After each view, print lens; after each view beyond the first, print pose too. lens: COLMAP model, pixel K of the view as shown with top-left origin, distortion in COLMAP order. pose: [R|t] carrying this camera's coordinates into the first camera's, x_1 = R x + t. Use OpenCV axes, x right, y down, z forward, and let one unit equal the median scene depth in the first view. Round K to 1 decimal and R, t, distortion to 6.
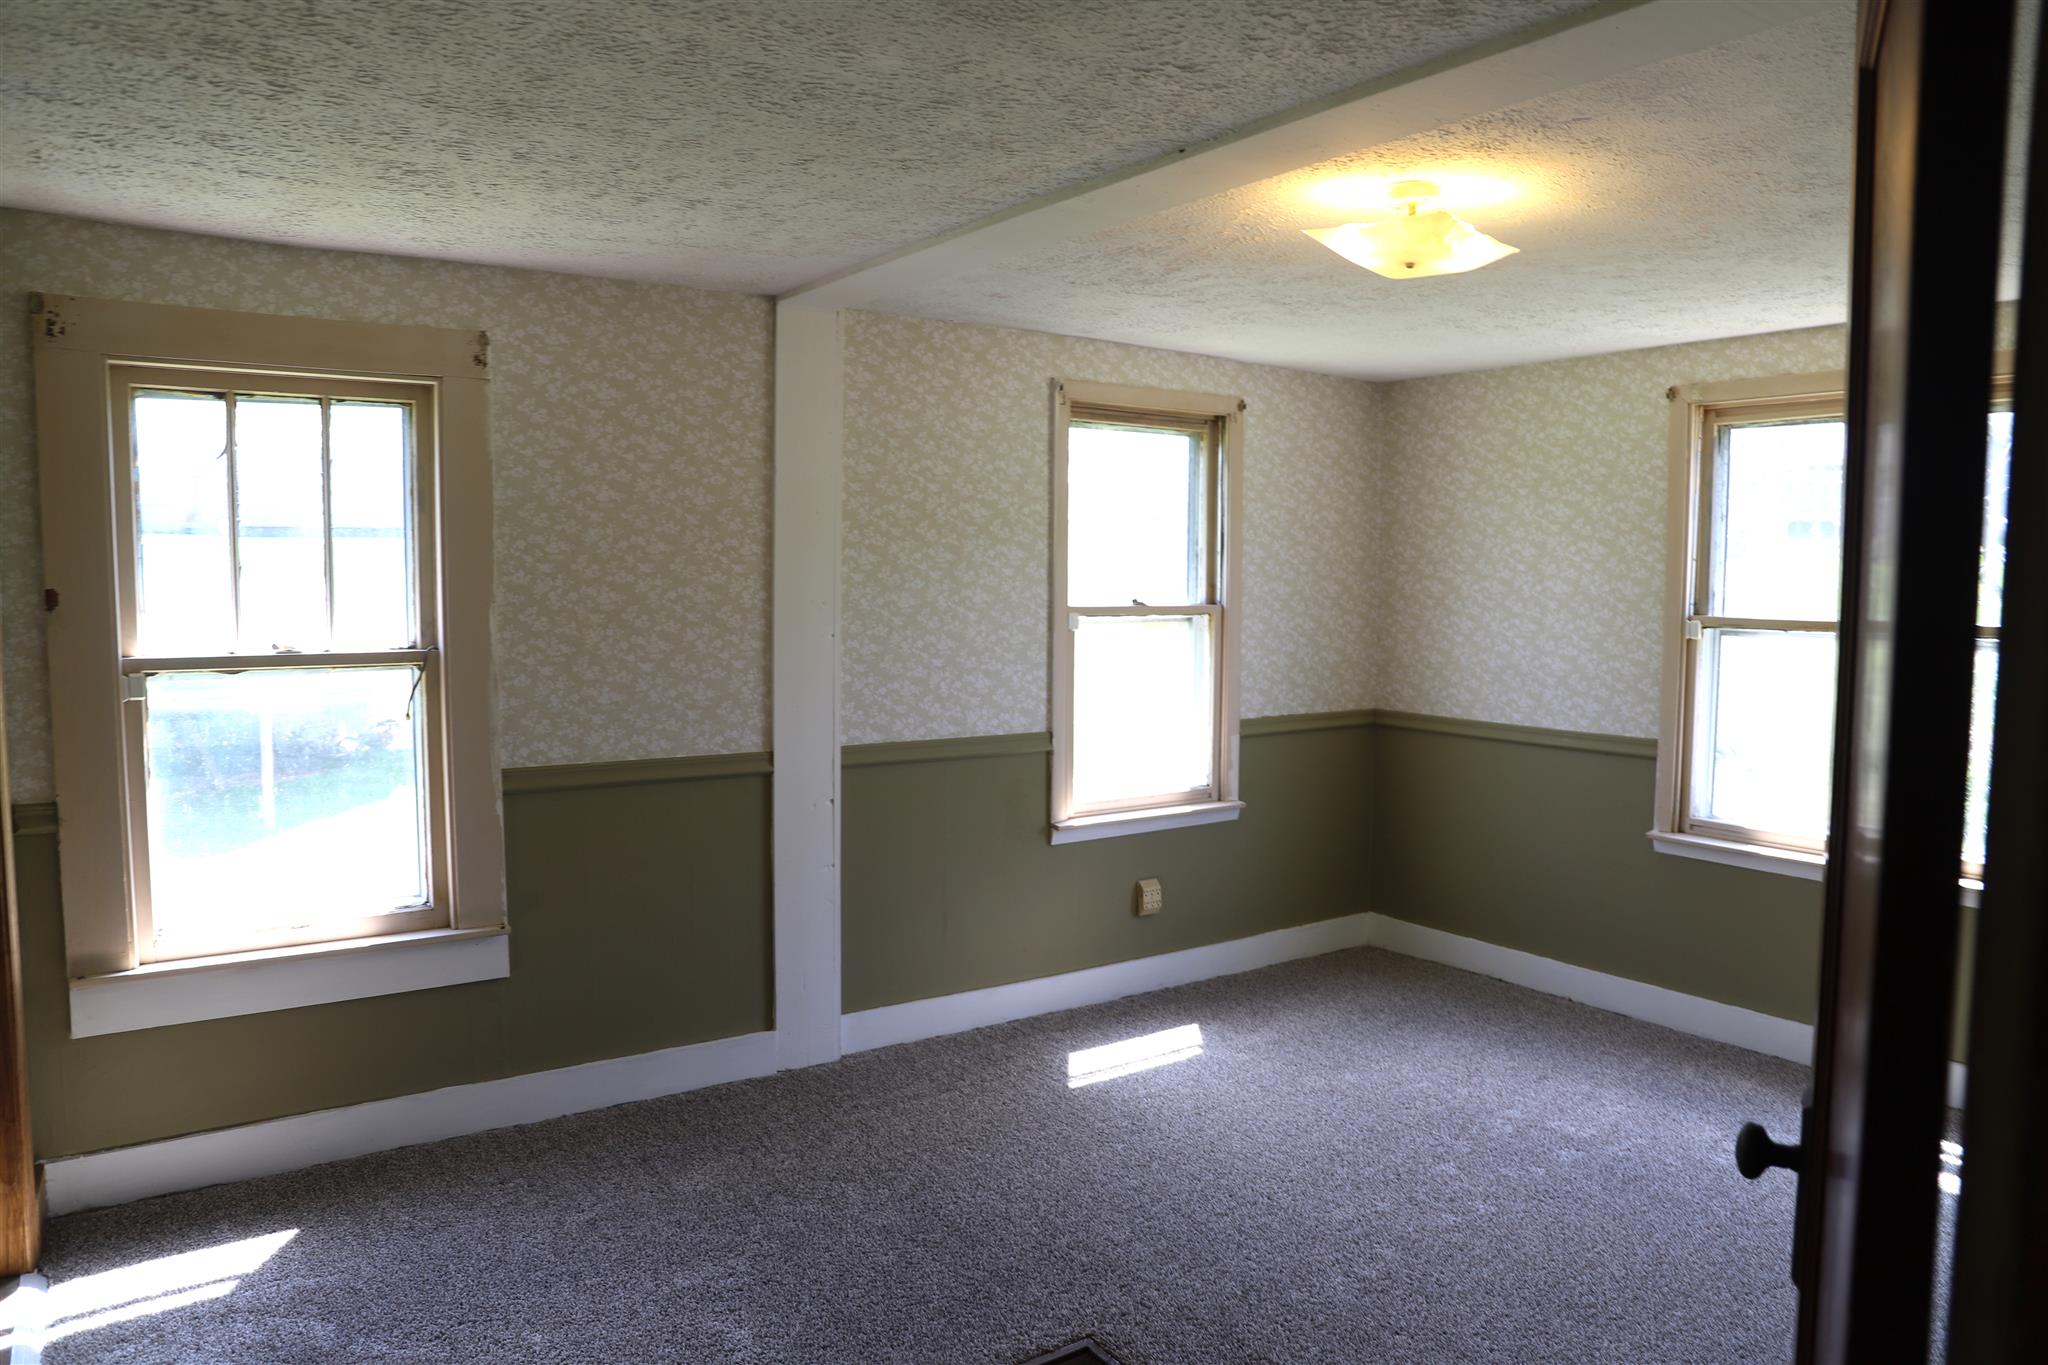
lens RADIAL K [[1404.9, 0, 1024.0], [0, 1404.9, 682.5], [0, 0, 1]] dist [-0.142954, 0.102375]
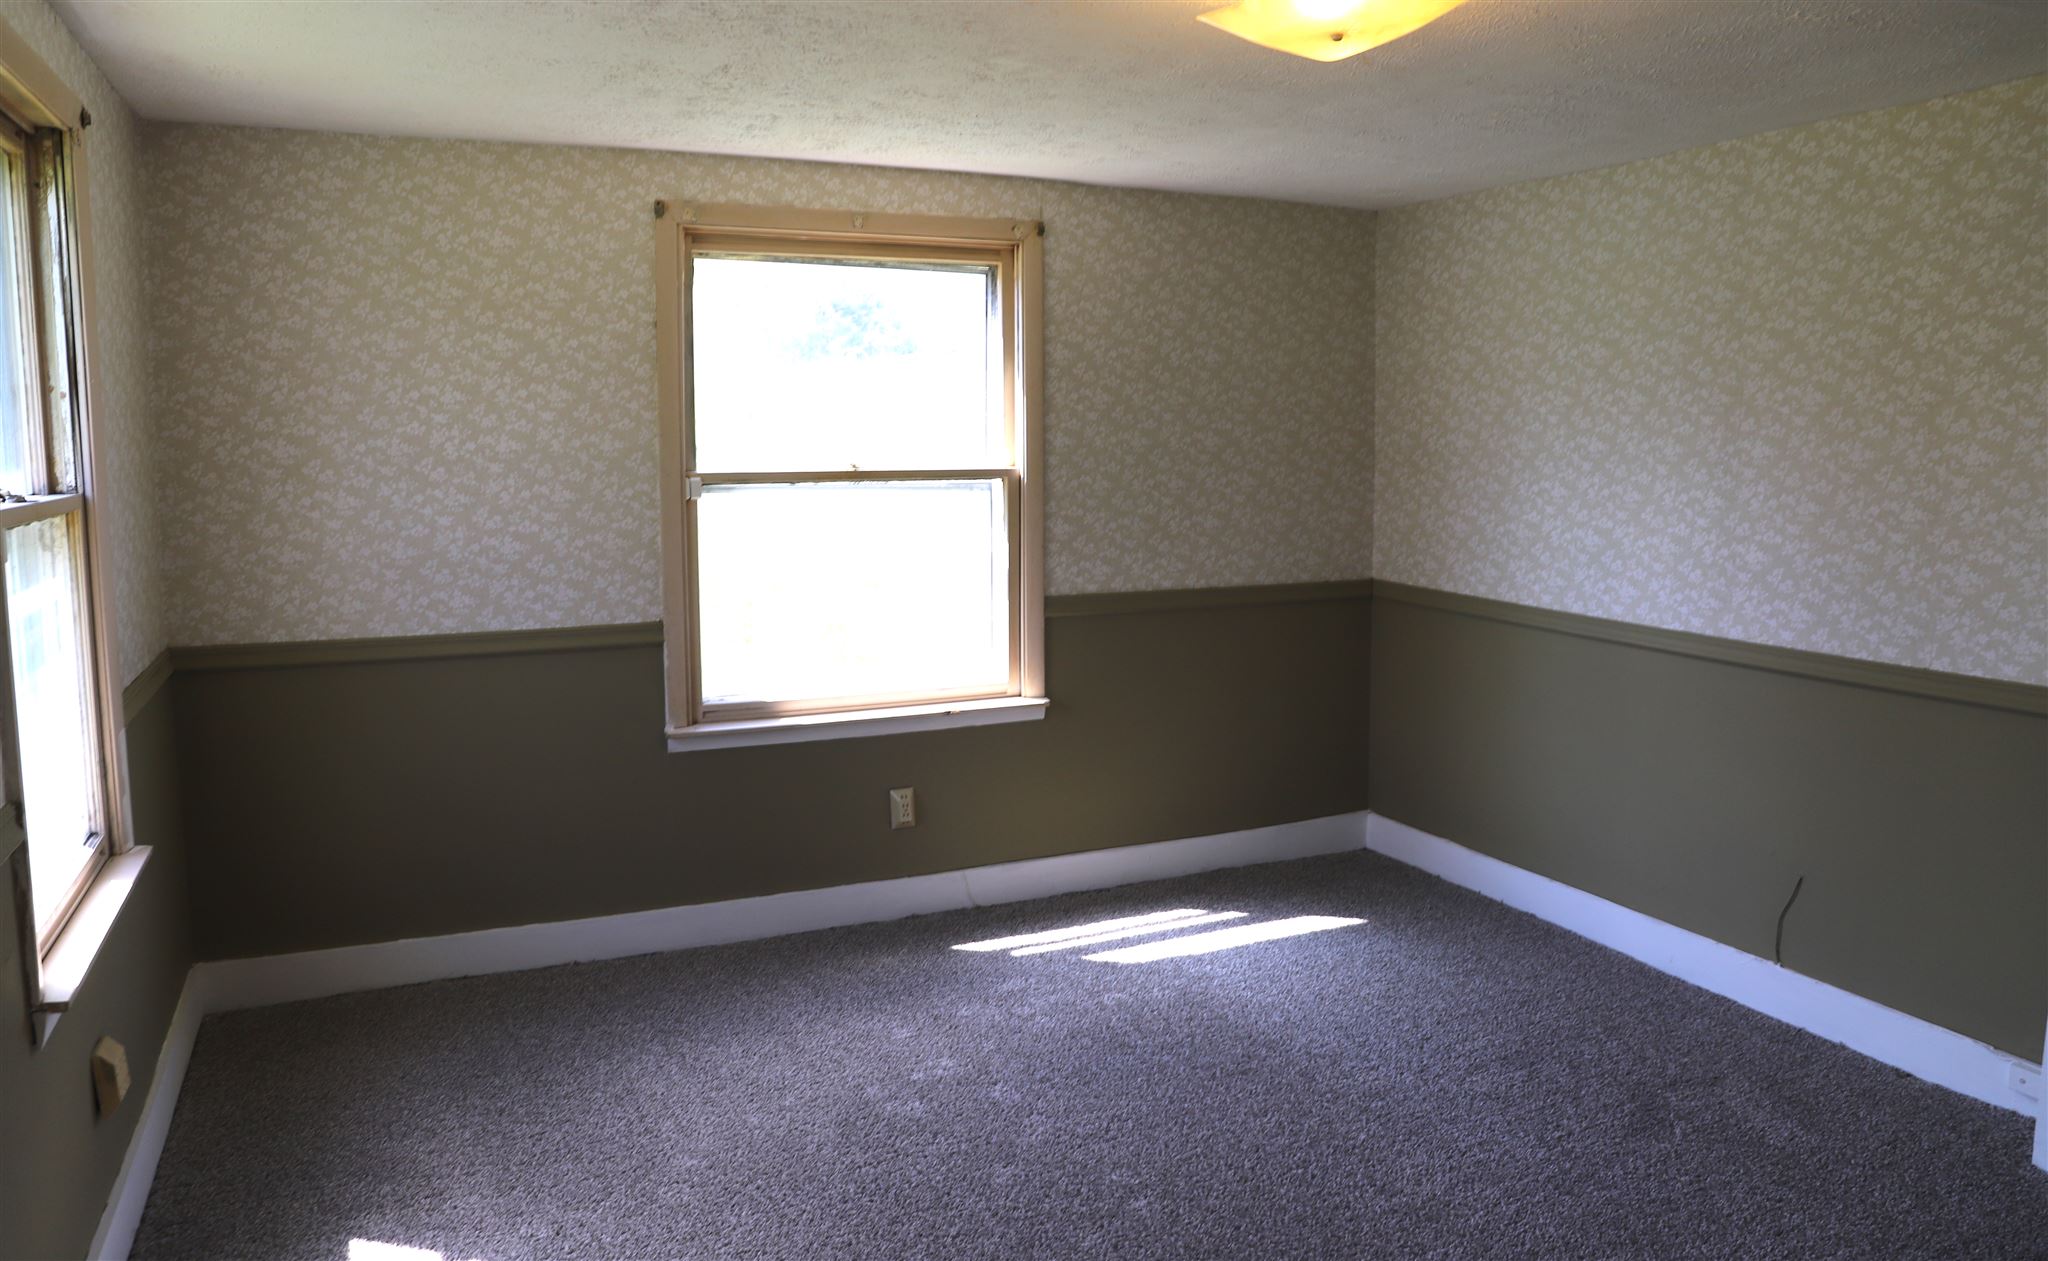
lens RADIAL K [[1402.9, 0, 1023.4], [0, 1402.9, 572.6], [0, 0, 1]] dist [-0.123992, 0.086952]
pose [[0.178541, -0.105169, 0.978296, -0.330213], [0.078820, 0.992605, 0.092322, -0.049405], [-0.980770, 0.060626, 0.185510, 0.619171]]
